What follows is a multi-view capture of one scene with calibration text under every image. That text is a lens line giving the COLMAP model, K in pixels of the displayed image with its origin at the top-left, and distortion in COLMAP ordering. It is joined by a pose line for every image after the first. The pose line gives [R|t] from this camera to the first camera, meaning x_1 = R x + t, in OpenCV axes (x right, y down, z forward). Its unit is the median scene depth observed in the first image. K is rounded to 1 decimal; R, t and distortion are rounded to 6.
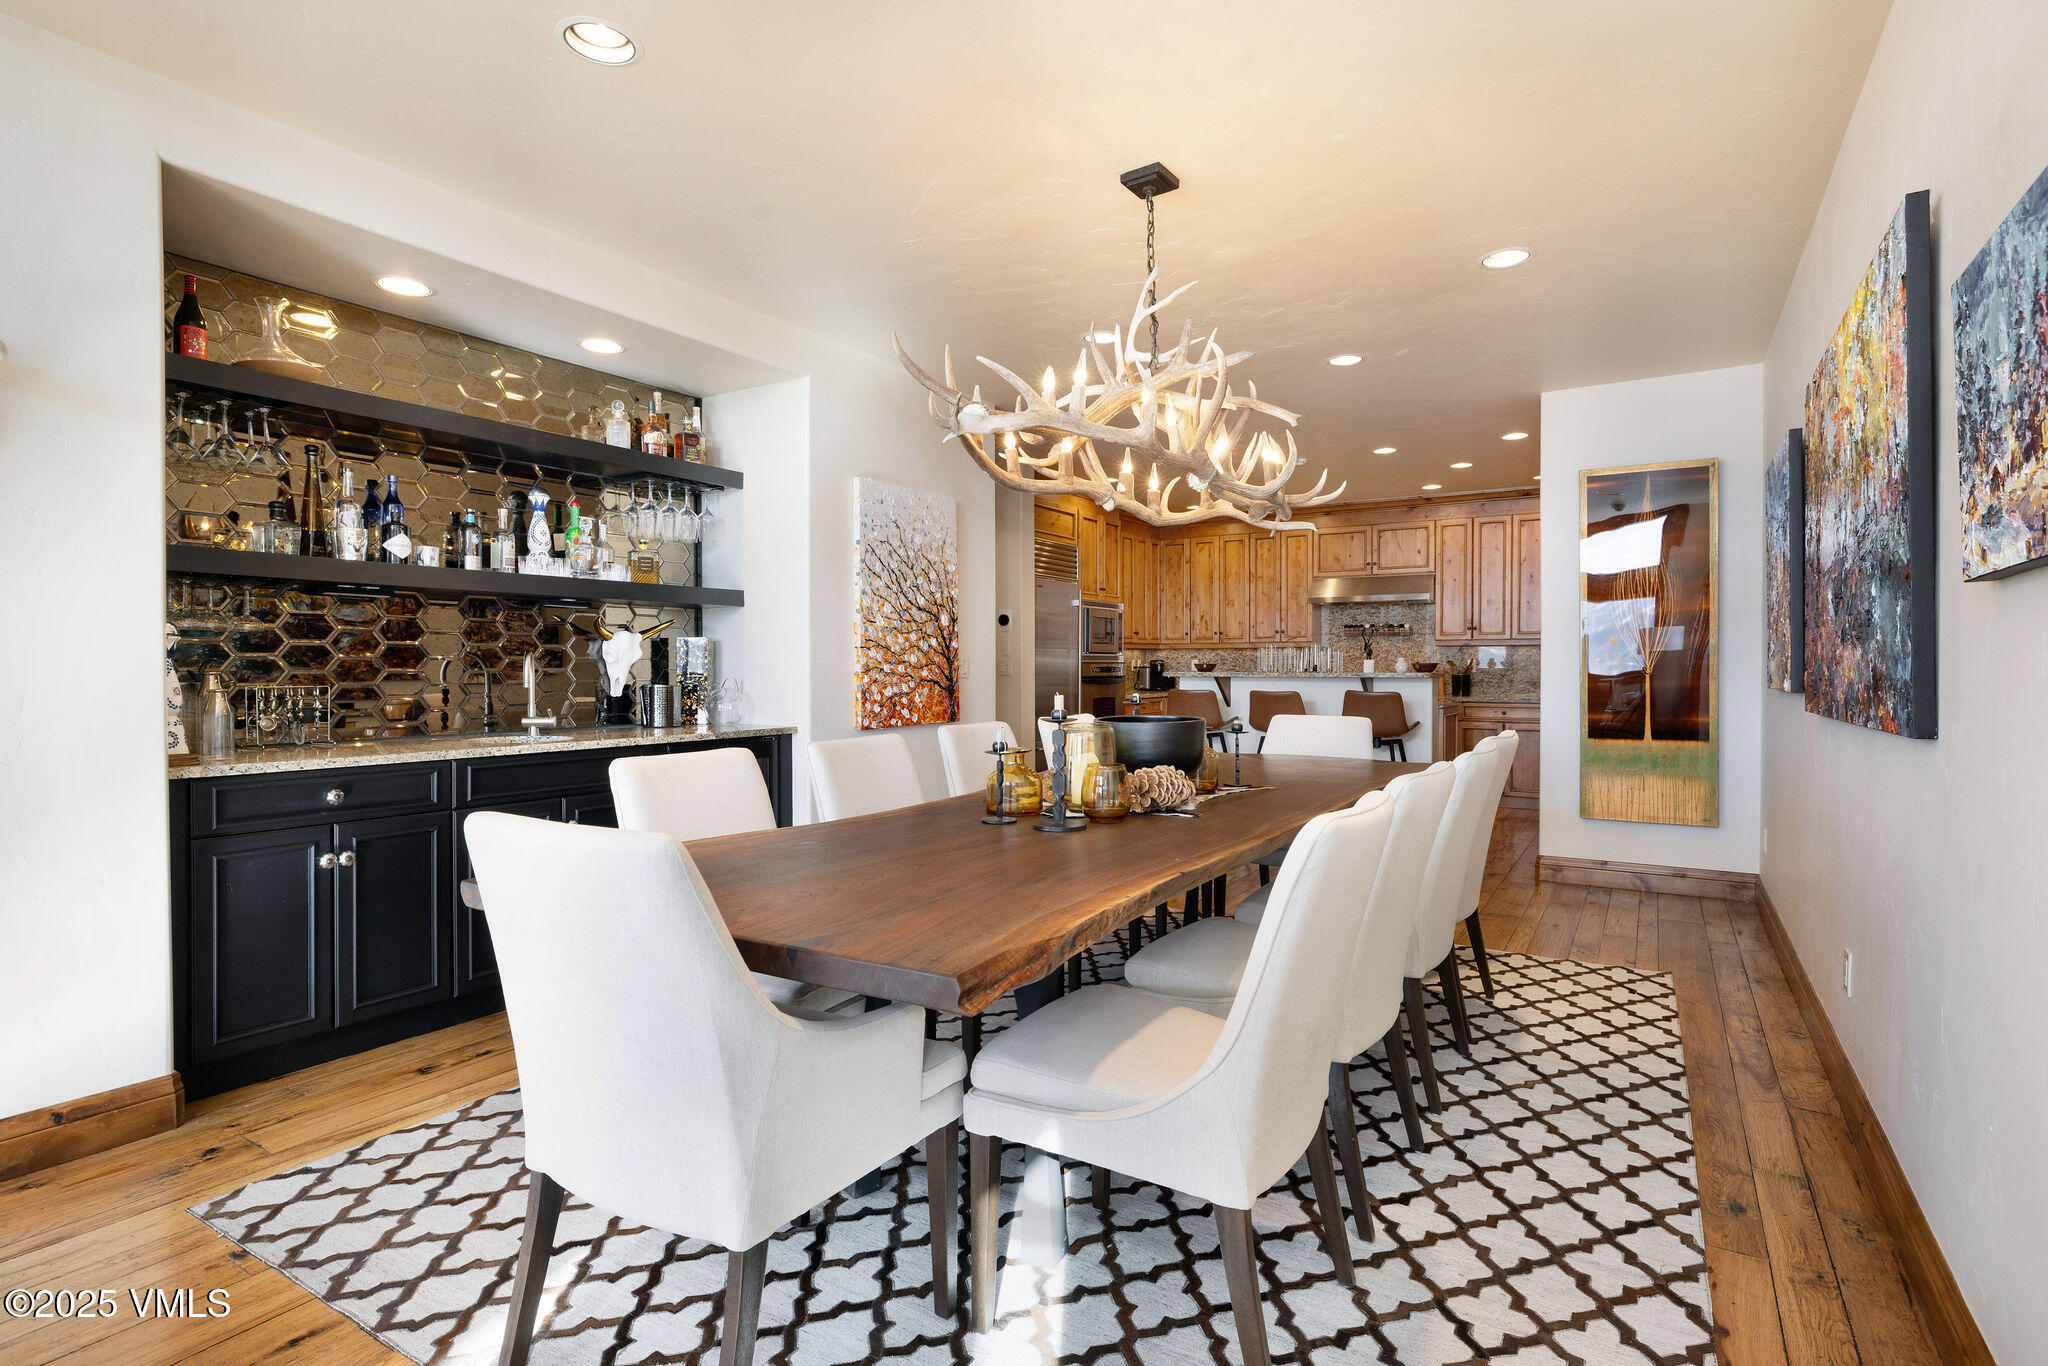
lens RADIAL K [[1005.9, 0, 1023.1], [0, 1005.9, 670.4], [0, 0, 1]] dist [-0.003089, 0.000500]
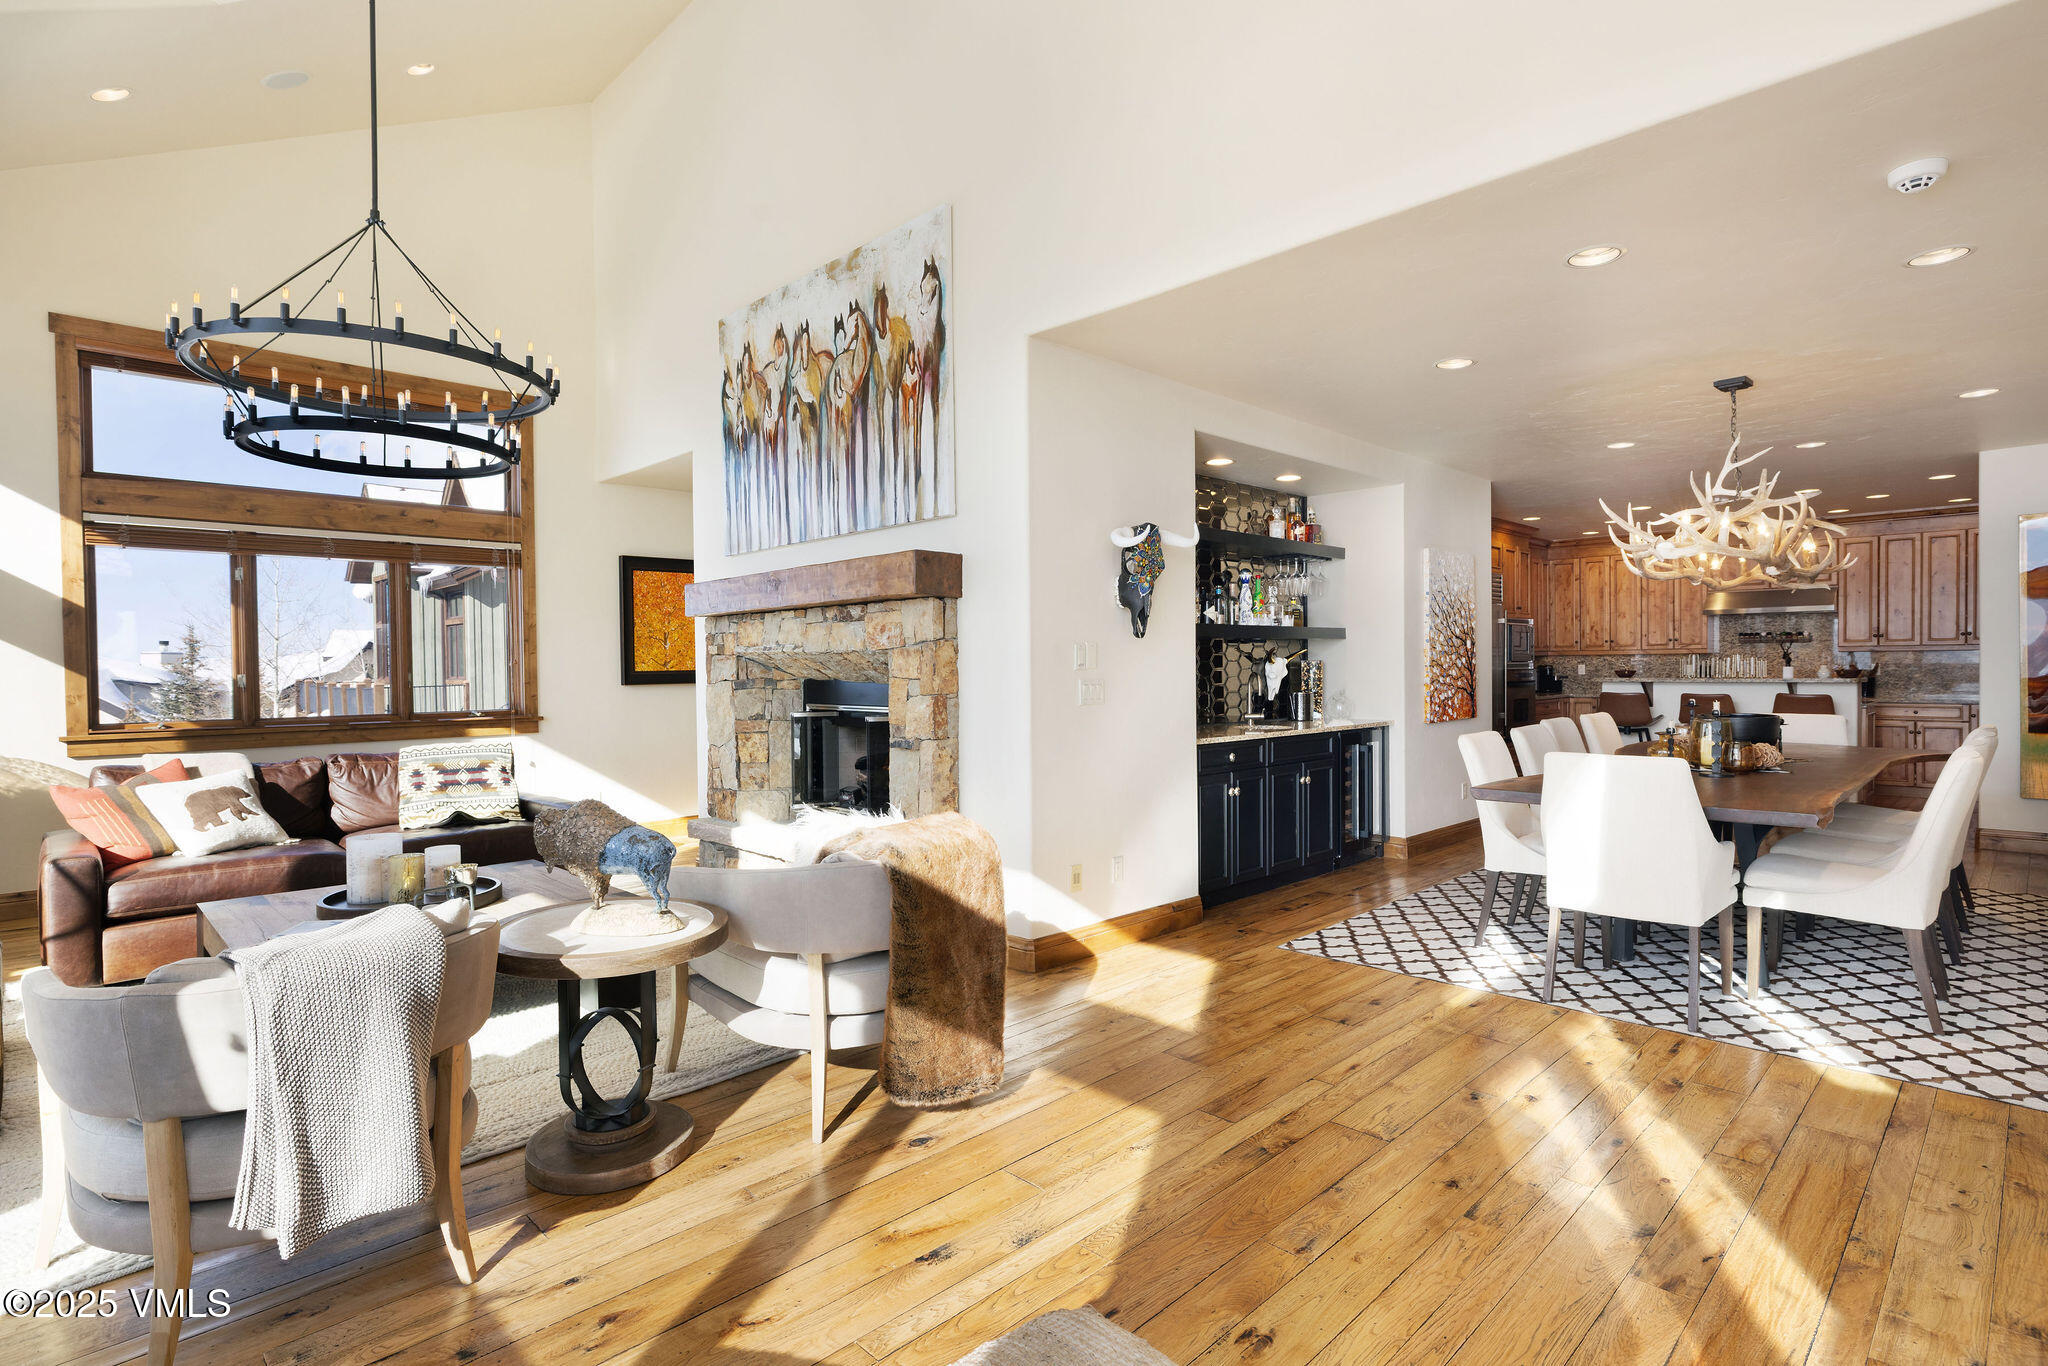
lens RADIAL K [[1005.9, 0, 1021.9], [0, 1005.9, 676.5], [0, 0, 1]] dist [-0.003089, 0.000500]
pose [[0.972958, -0.005722, -0.230909, -0.352876], [0.007749, 0.999939, 0.007873, -0.021274], [0.230850, -0.009449, 0.972943, -0.479816]]
